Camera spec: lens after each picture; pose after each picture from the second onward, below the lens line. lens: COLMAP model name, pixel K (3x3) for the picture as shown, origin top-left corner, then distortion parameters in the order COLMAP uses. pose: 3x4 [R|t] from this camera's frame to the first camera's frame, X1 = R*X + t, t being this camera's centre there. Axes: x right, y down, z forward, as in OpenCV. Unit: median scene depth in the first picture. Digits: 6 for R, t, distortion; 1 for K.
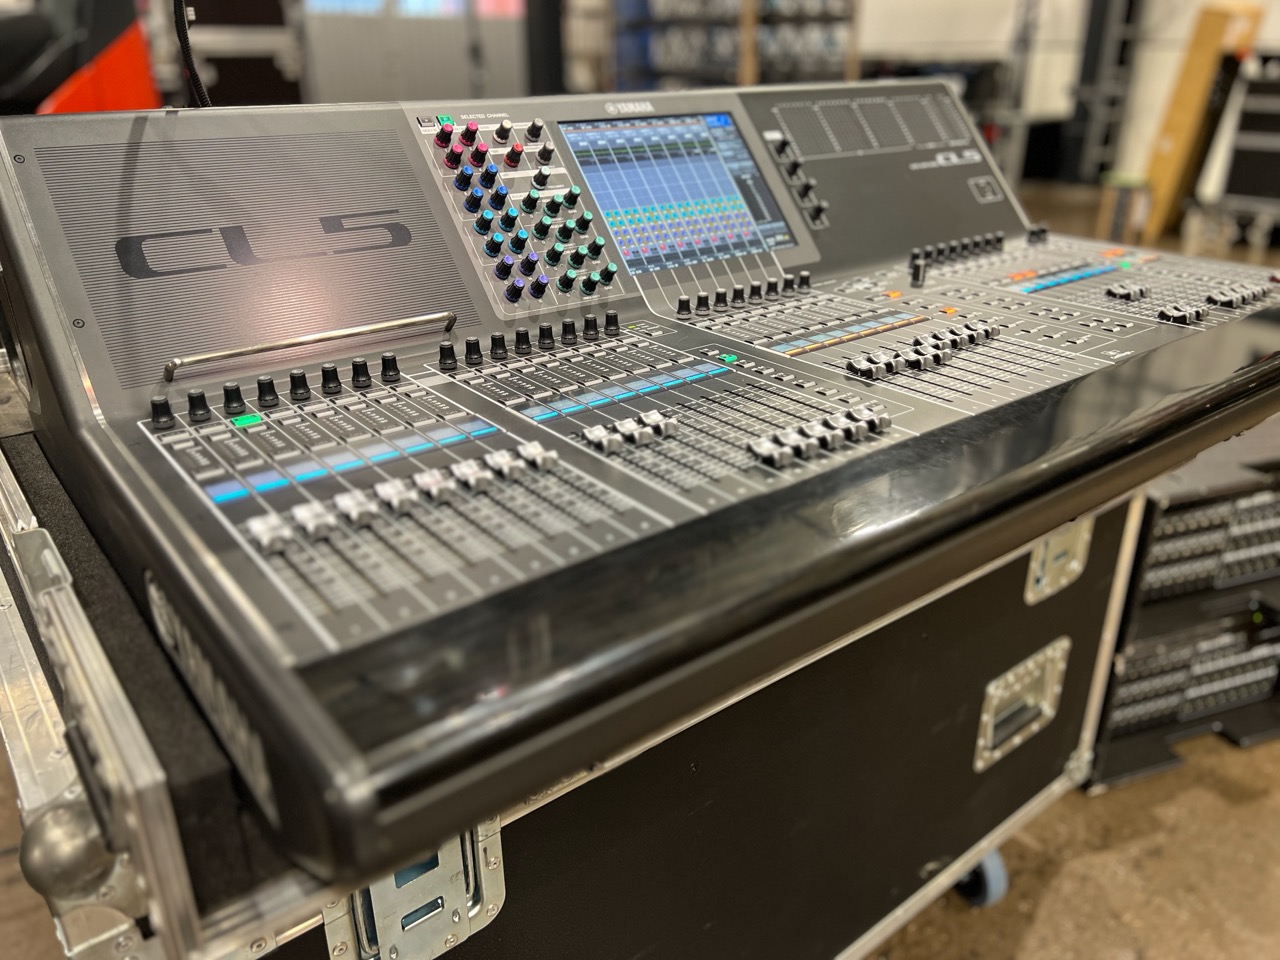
lens RADIAL K [[969.9, 0, 640.0], [0, 969.9, 480.0], [0, 0, 1]] dist [0.091766, -0.238054]
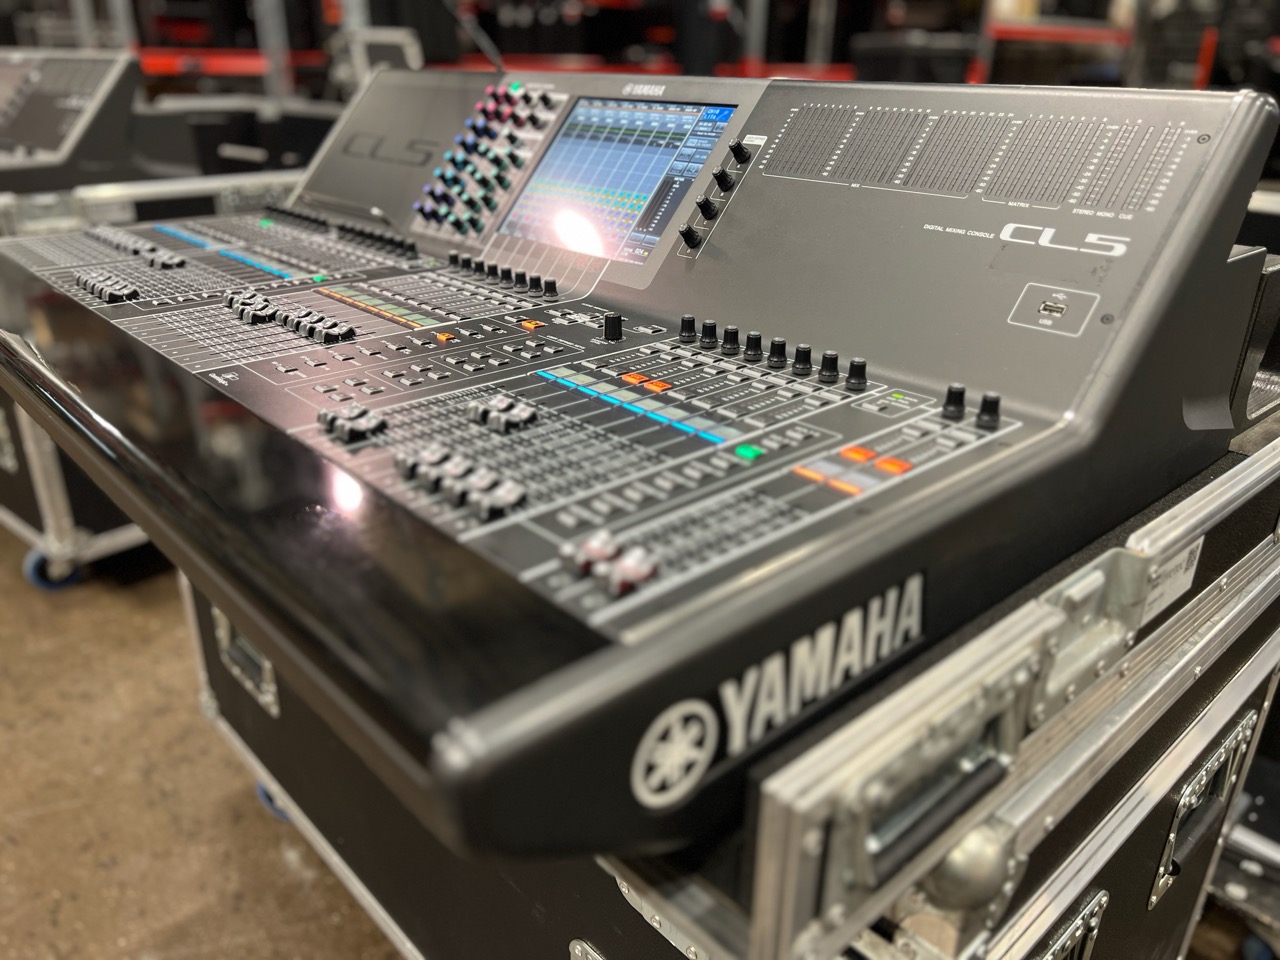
lens RADIAL K [[962.3, 0, 636.4], [0, 962.3, 488.7], [0, 0, 1]] dist [0.045215, -0.051451]
pose [[0.076431, 0.414867, -0.906666, 1.219888], [-0.414063, 0.840416, 0.349647, -0.452984], [0.907033, 0.348694, 0.236015, 1.075709]]
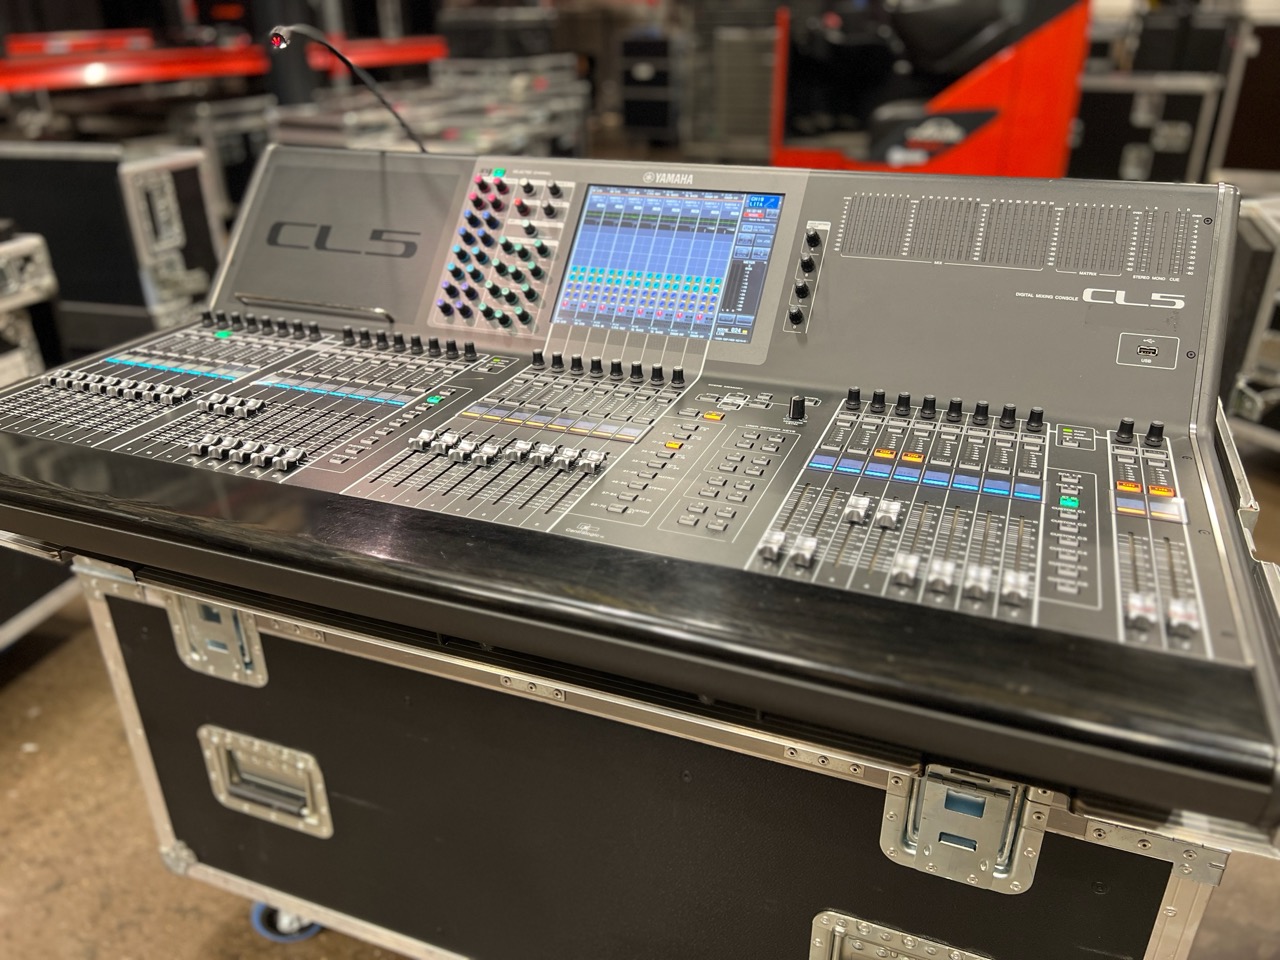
lens RADIAL K [[969.1, 0, 640.7], [0, 969.1, 487.1], [0, 0, 1]] dist [0.078343, -0.112745]
pose [[0.499374, 0.385147, -0.776072, 1.120882], [-0.340361, 0.910951, 0.233074, -0.369481], [0.796730, 0.147754, 0.585994, 0.468072]]
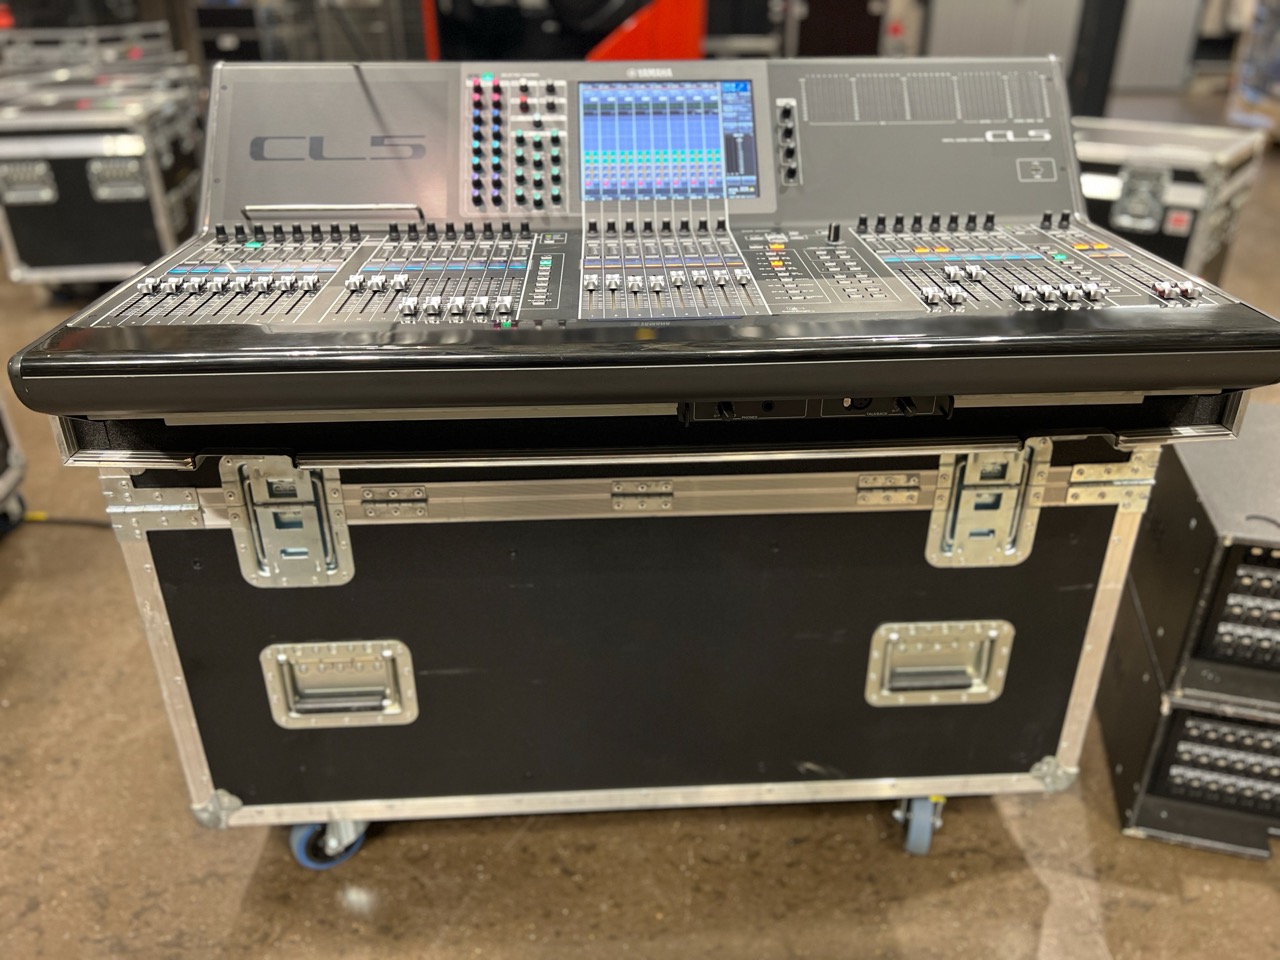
lens RADIAL K [[982.8, 0, 640.0], [0, 982.8, 480.0], [0, 0, 1]] dist [0.019844, -0.007602]
pose [[0.813186, 0.268108, -0.516572, 0.940120], [-0.235610, 0.963243, 0.129040, -0.035867], [0.532181, 0.016776, 0.846464, -0.110650]]
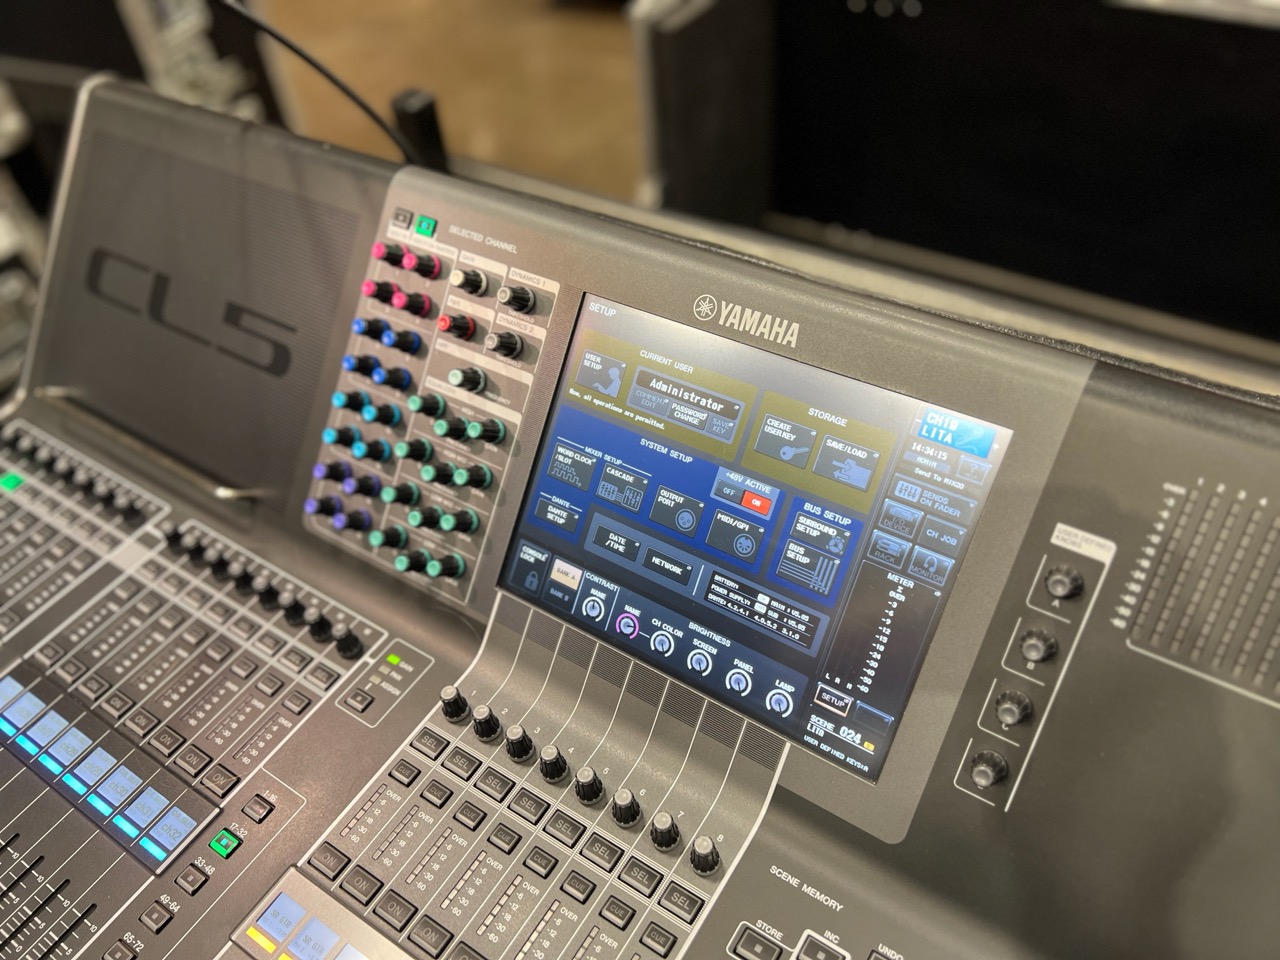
lens RADIAL K [[983.4, 0, 640.0], [0, 983.4, 480.0], [0, 0, 1]] dist [0.259417, -0.558439]
pose [[0.310182, 0.662911, -0.681422, 0.426069], [-0.302400, 0.748347, 0.590366, -0.706763], [0.901300, 0.022942, 0.432588, 0.883942]]
